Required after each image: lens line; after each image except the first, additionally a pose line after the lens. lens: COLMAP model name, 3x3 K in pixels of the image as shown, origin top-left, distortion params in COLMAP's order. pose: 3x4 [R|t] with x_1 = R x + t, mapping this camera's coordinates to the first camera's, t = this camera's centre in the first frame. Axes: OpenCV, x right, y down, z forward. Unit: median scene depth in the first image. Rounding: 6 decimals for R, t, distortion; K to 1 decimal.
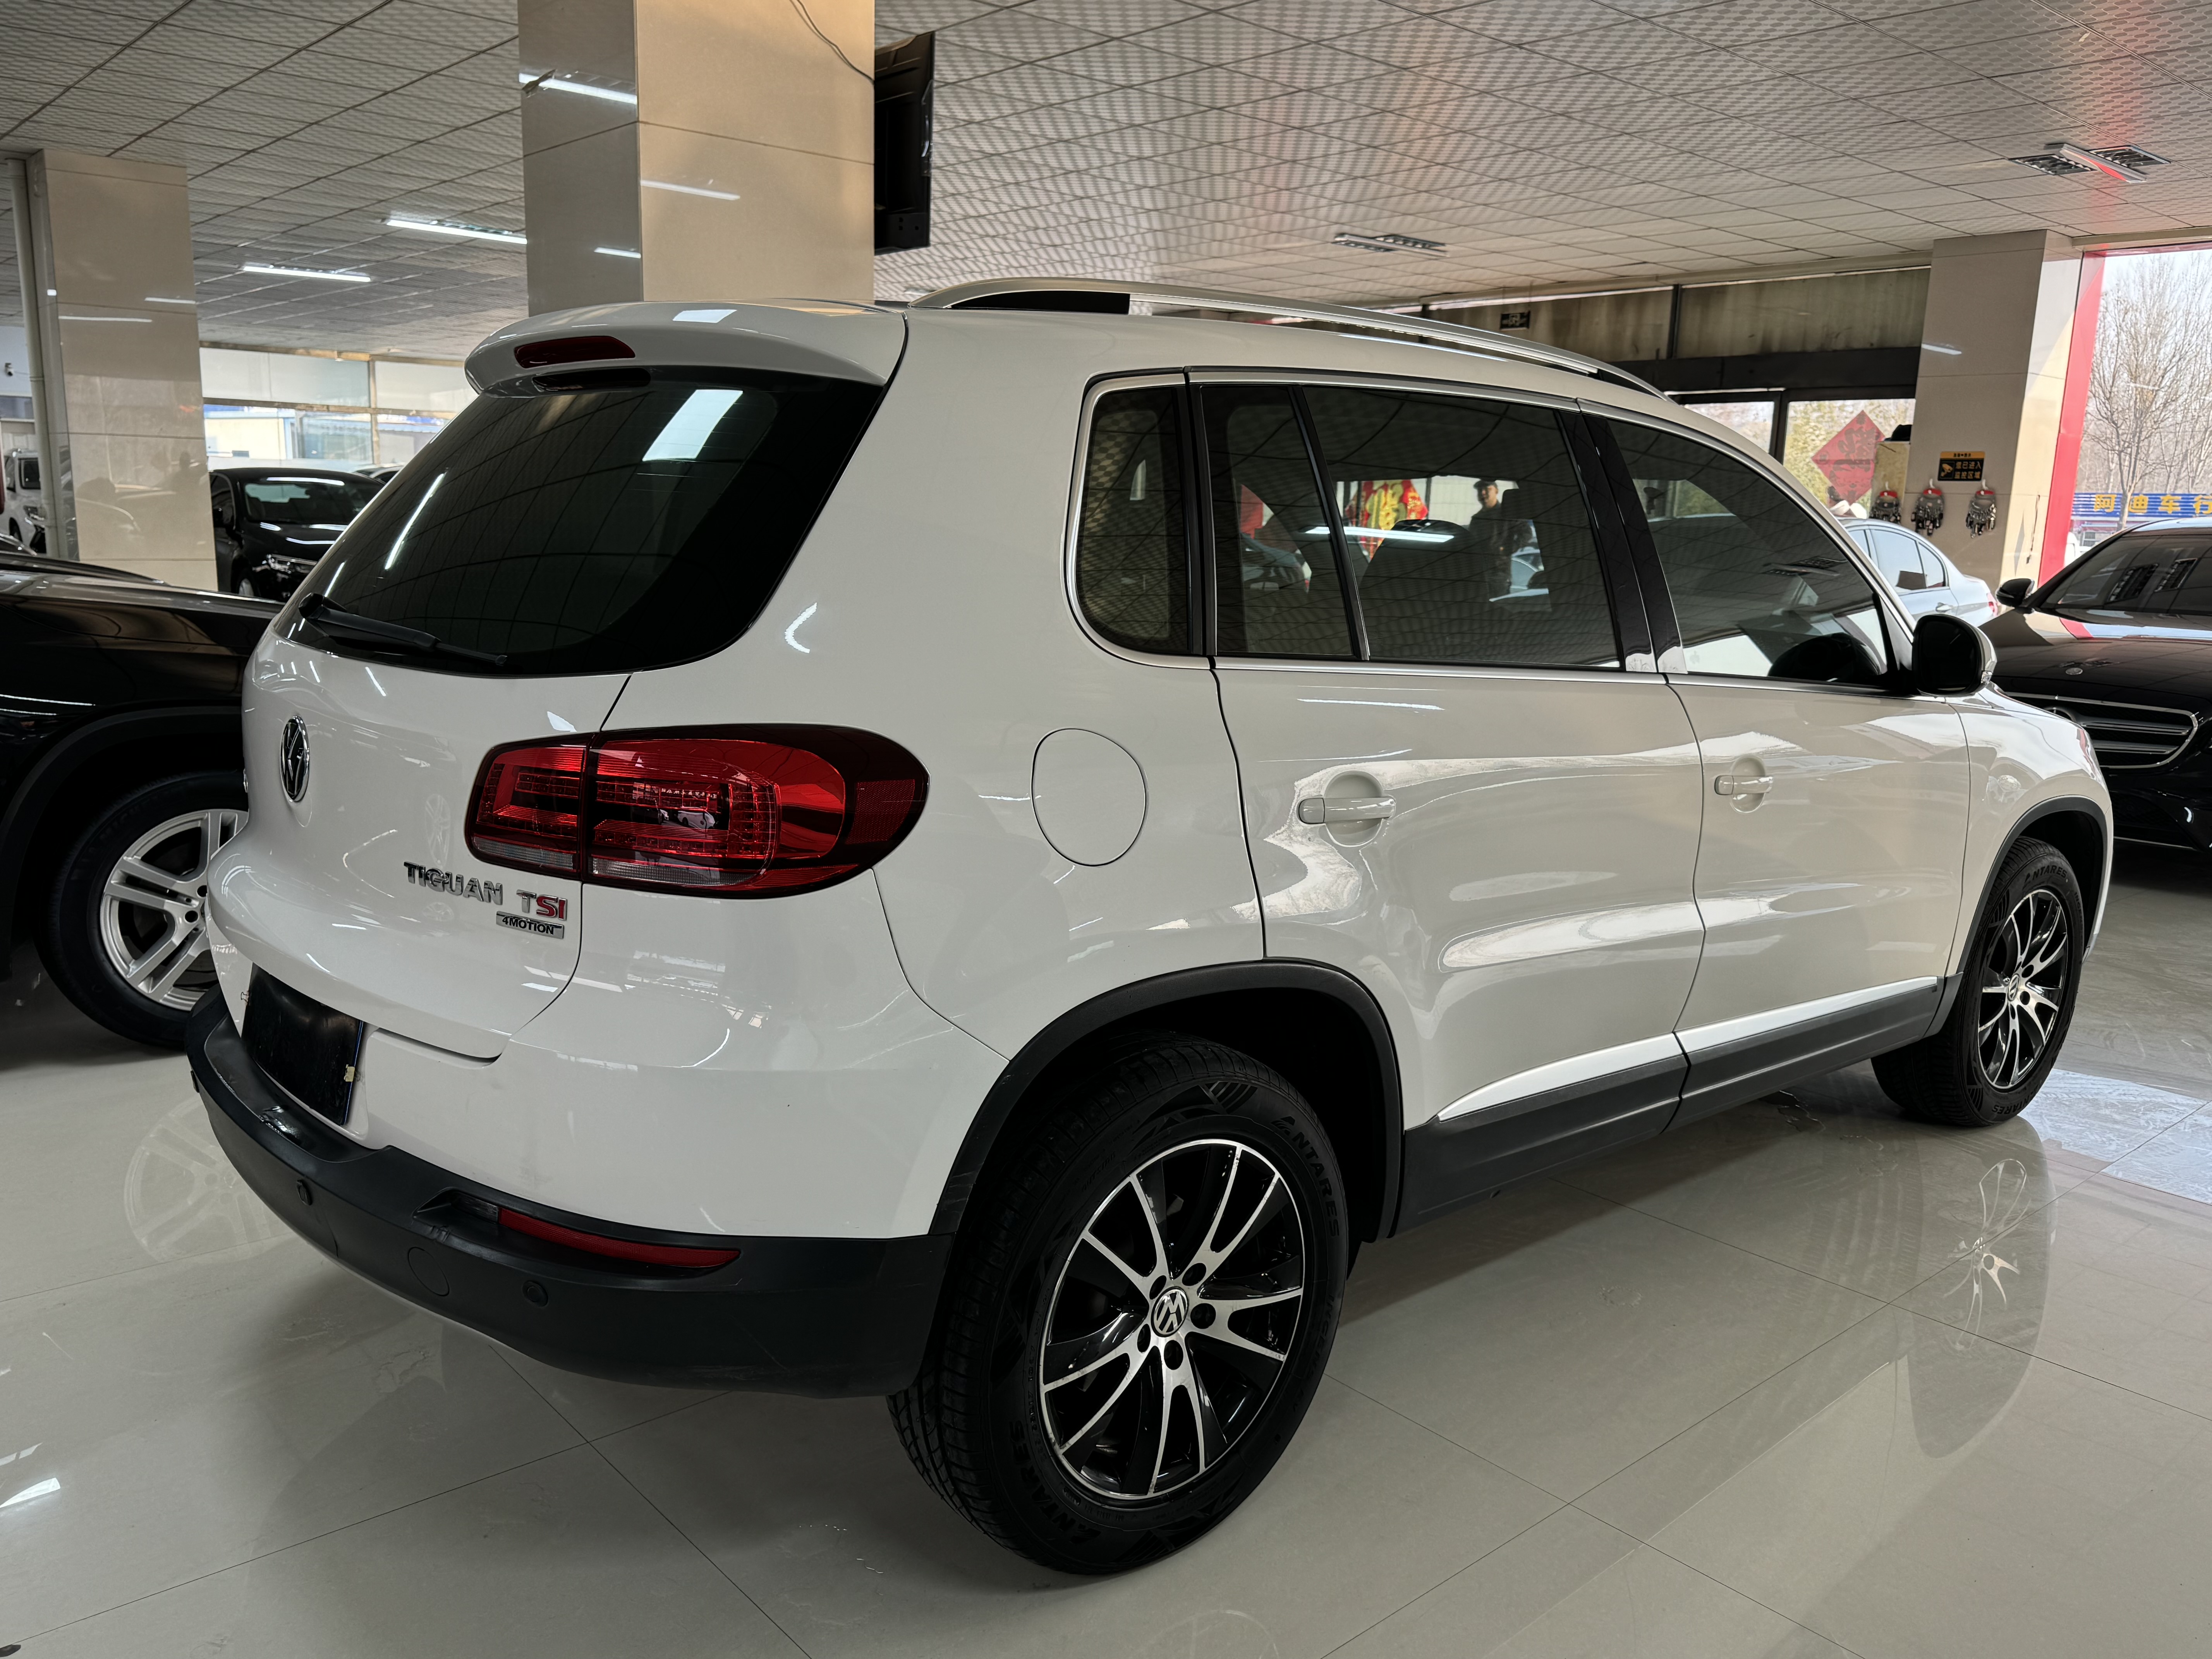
lens RADIAL K [[1730.8, 0, 1105.7], [0, 1730.8, 828.1], [0, 0, 1]] dist [0.040849, -0.050962]
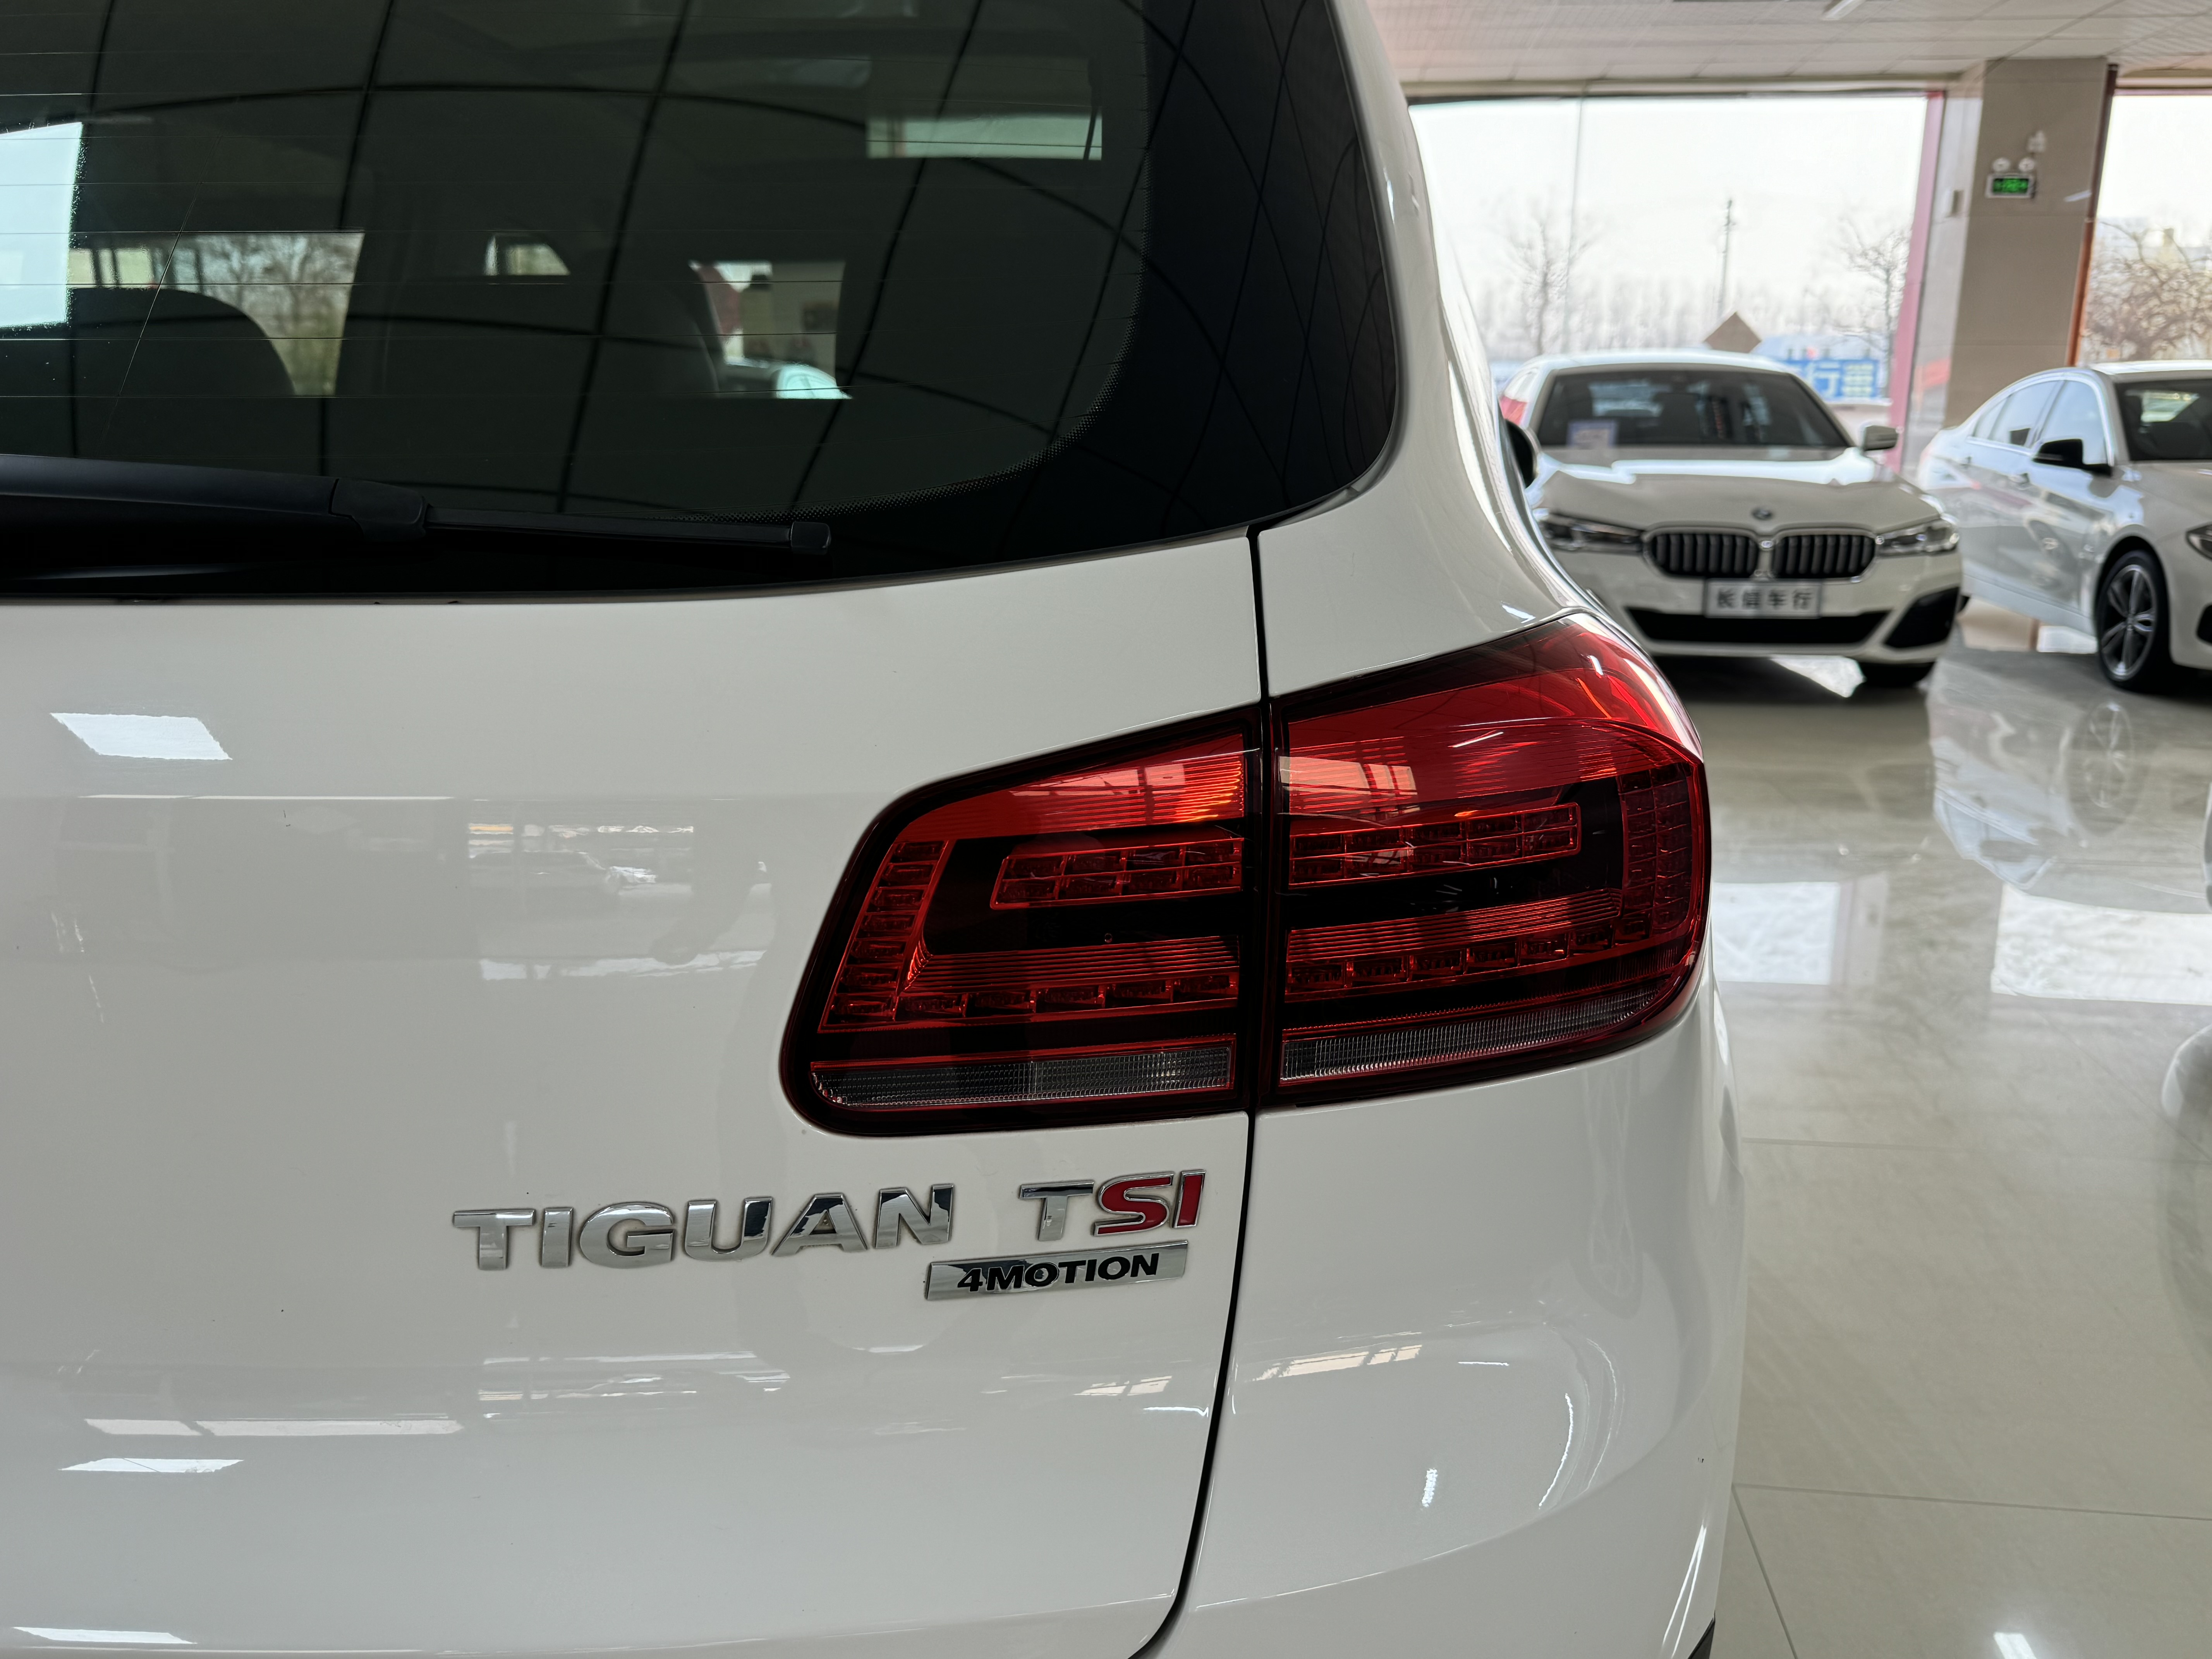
lens RADIAL K [[1730.8, 0, 1143.4], [0, 1730.8, 831.7], [0, 0, 1]] dist [0.040849, -0.050962]
pose [[0.742579, -0.184655, 0.643800, -0.376437], [0.138603, 0.982802, 0.122019, -0.052302], [-0.655259, -0.001376, 0.755403, 0.509049]]
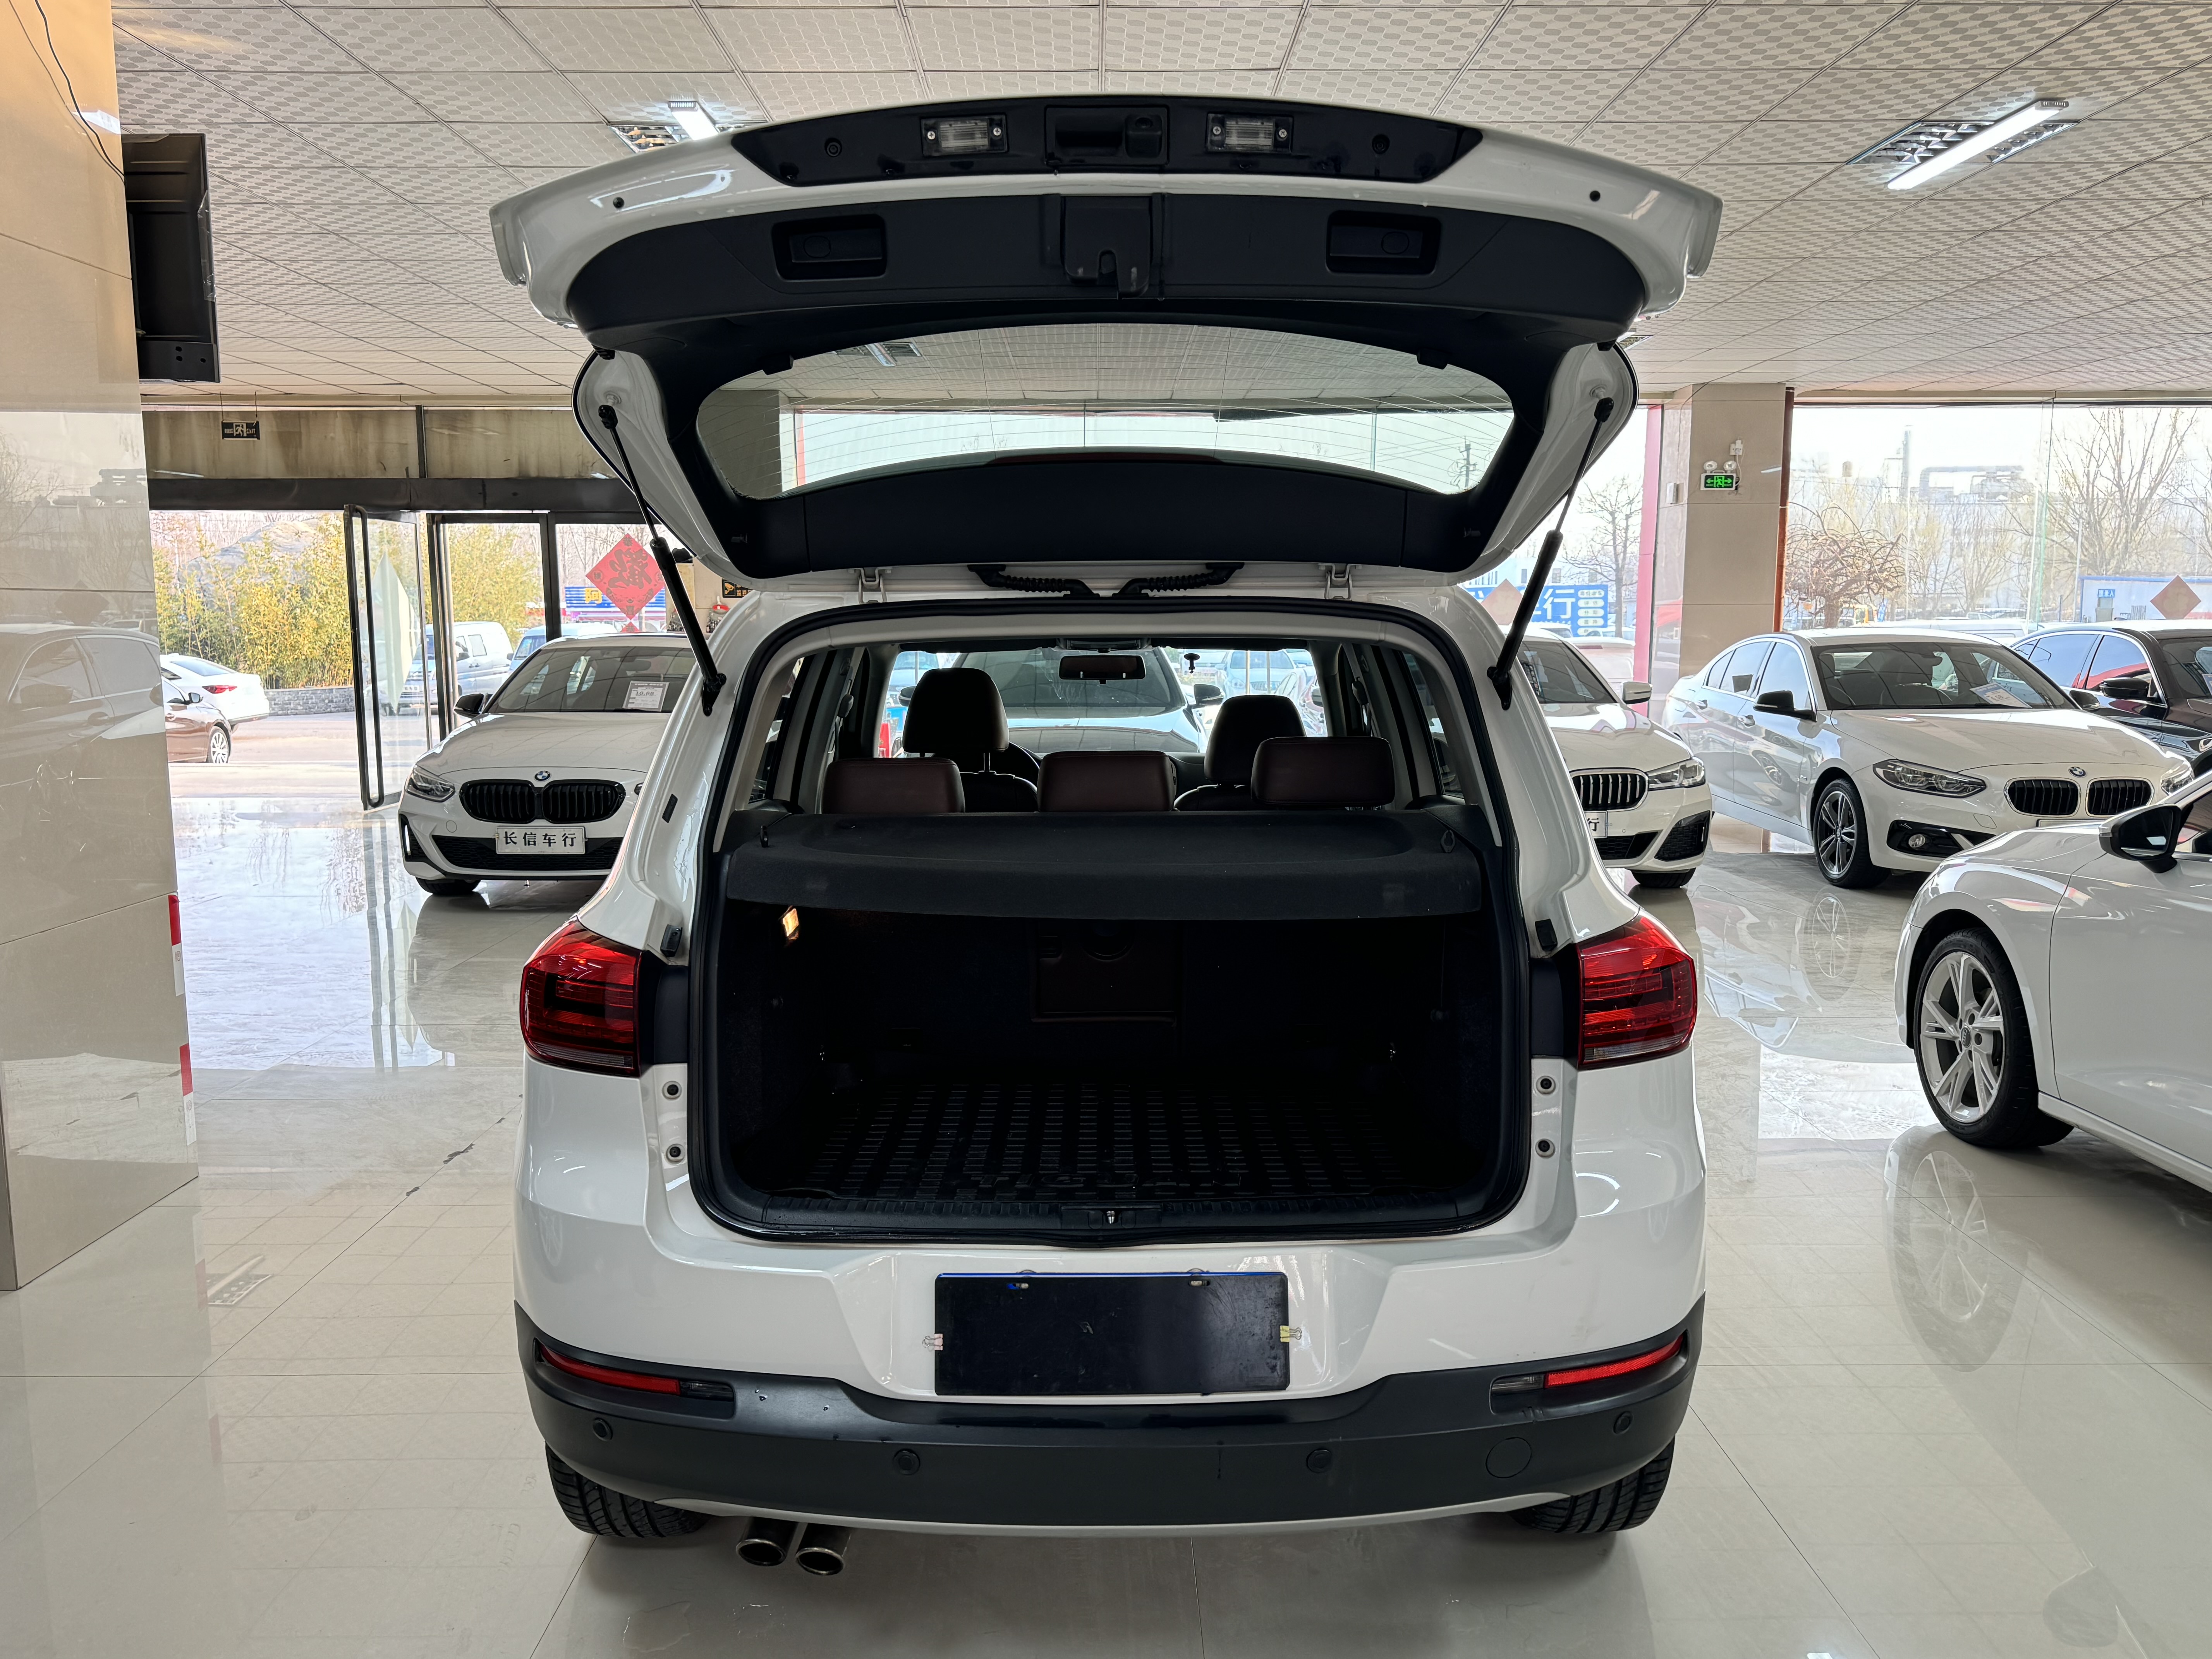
lens RADIAL K [[1730.8, 0, 1099.7], [0, 1730.8, 837.3], [0, 0, 1]] dist [0.040849, -0.050962]
pose [[0.664339, -0.127278, 0.736515, -0.951150], [0.160333, 0.986723, 0.025896, -0.146137], [-0.730033, 0.100884, 0.675925, 0.288978]]
